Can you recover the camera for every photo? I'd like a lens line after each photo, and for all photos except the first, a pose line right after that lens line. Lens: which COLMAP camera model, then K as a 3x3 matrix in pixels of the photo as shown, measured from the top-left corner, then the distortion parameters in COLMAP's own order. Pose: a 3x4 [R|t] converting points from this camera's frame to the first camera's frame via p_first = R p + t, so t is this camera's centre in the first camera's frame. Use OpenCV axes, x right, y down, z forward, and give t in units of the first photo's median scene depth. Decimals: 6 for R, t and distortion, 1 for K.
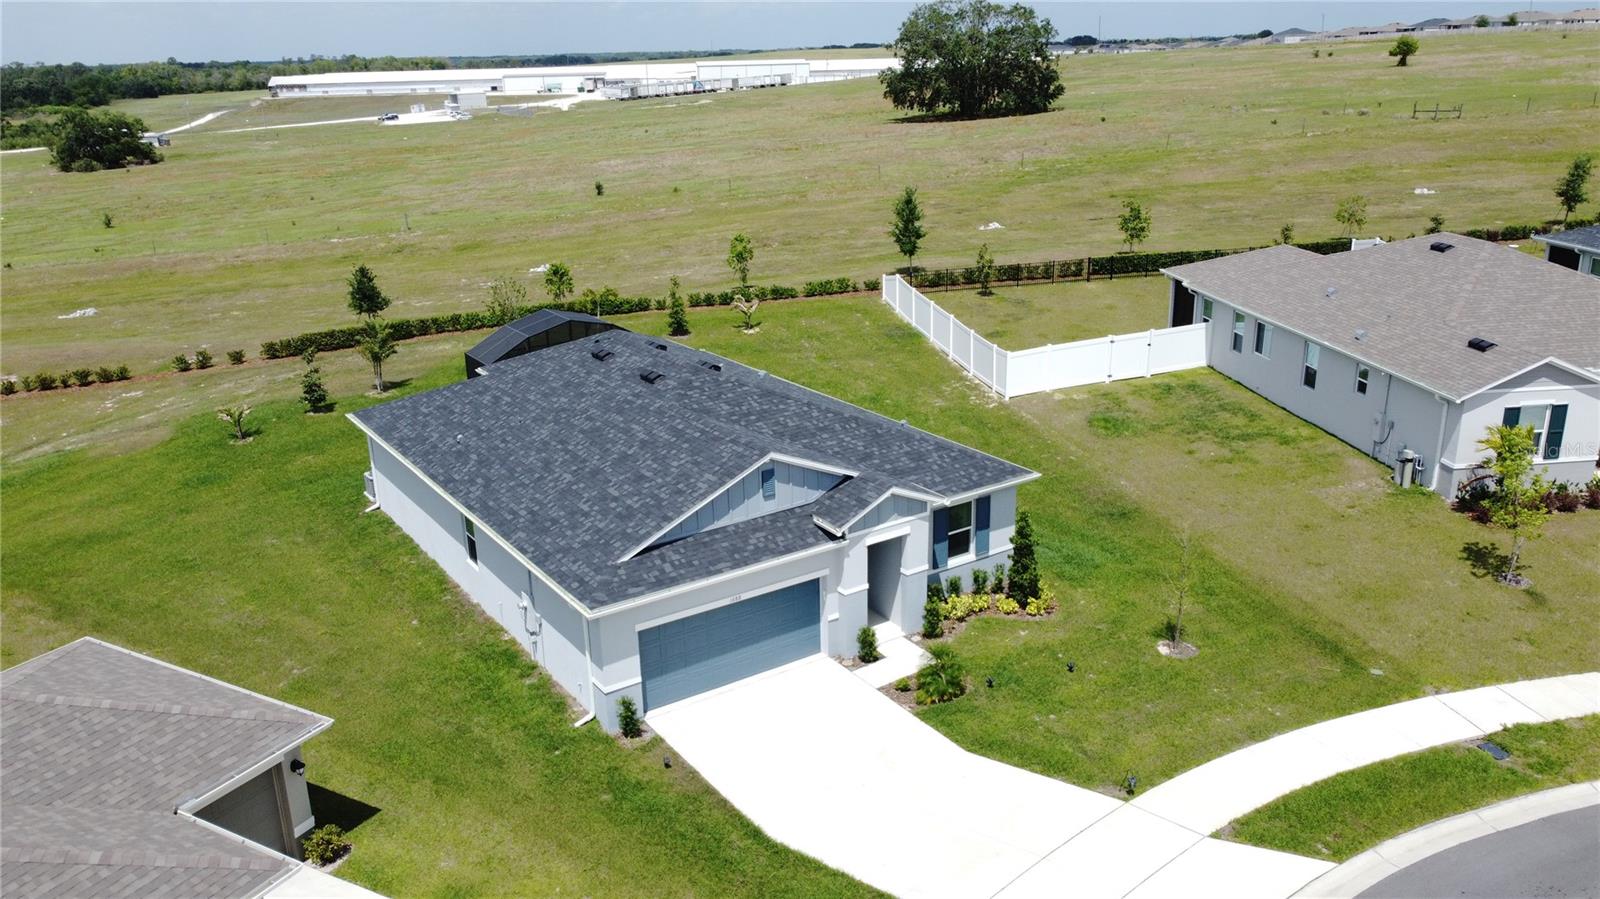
lens RADIAL K [[1210.6, 0, 800.0], [0, 1210.6, 449.5], [0, 0, 1]] dist [0.007018, -0.017341]
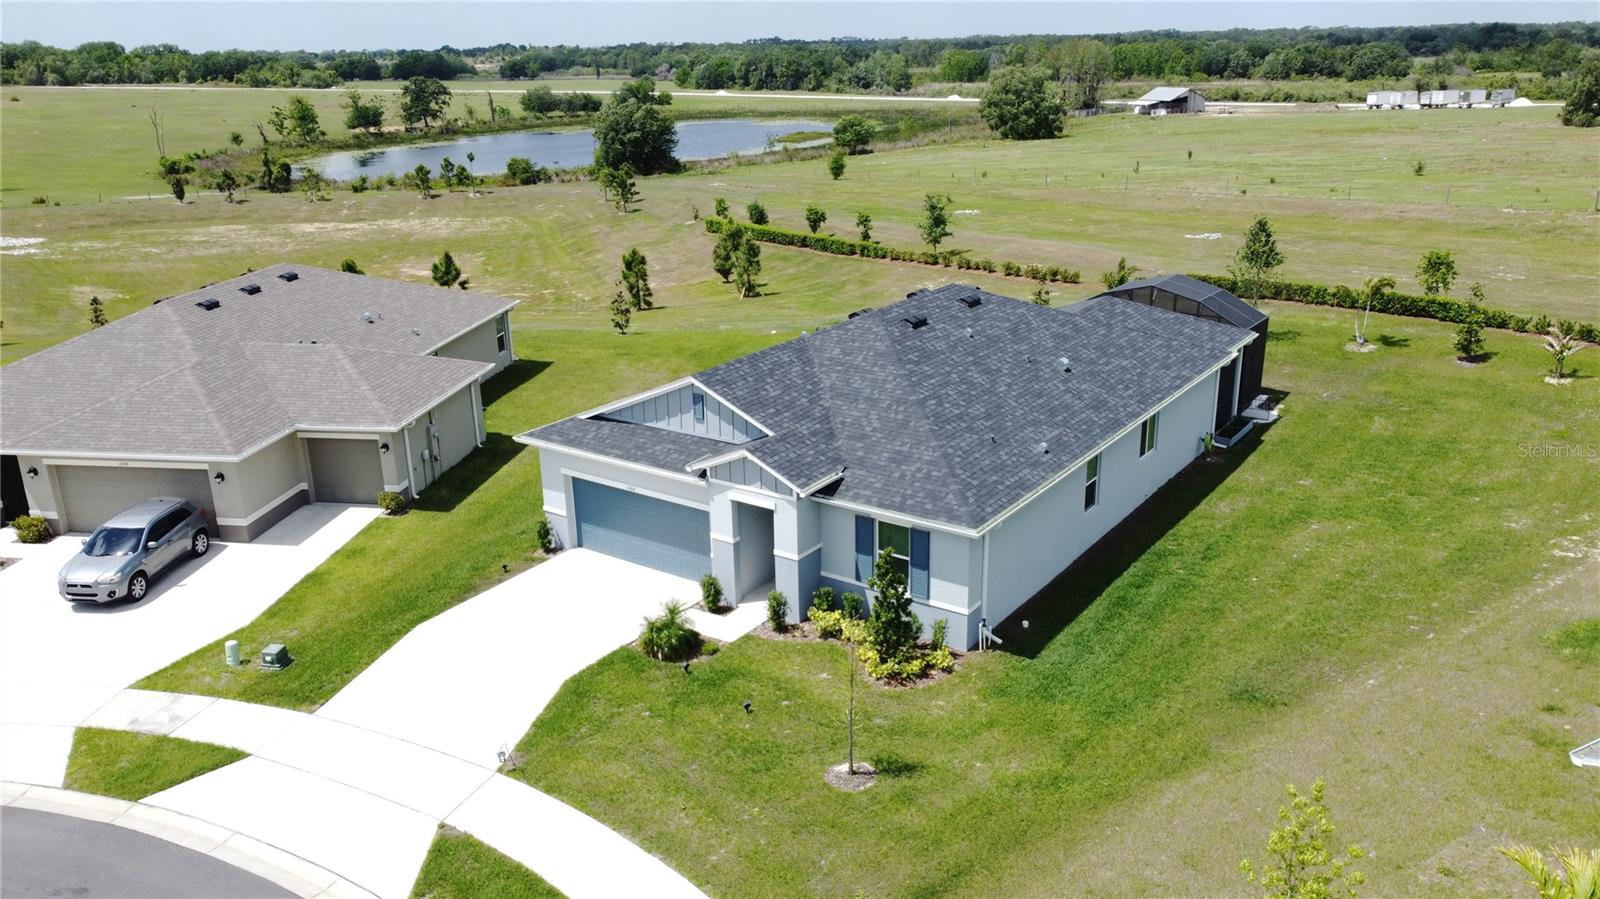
lens RADIAL K [[1210.6, 0, 800.0], [0, 1210.6, 449.5], [0, 0, 1]] dist [0.007018, -0.017341]
pose [[0.347432, 0.311523, -0.884446, 0.443059], [-0.279302, 0.934771, 0.219532, -0.090463], [0.895143, 0.170755, 0.411778, 0.302919]]
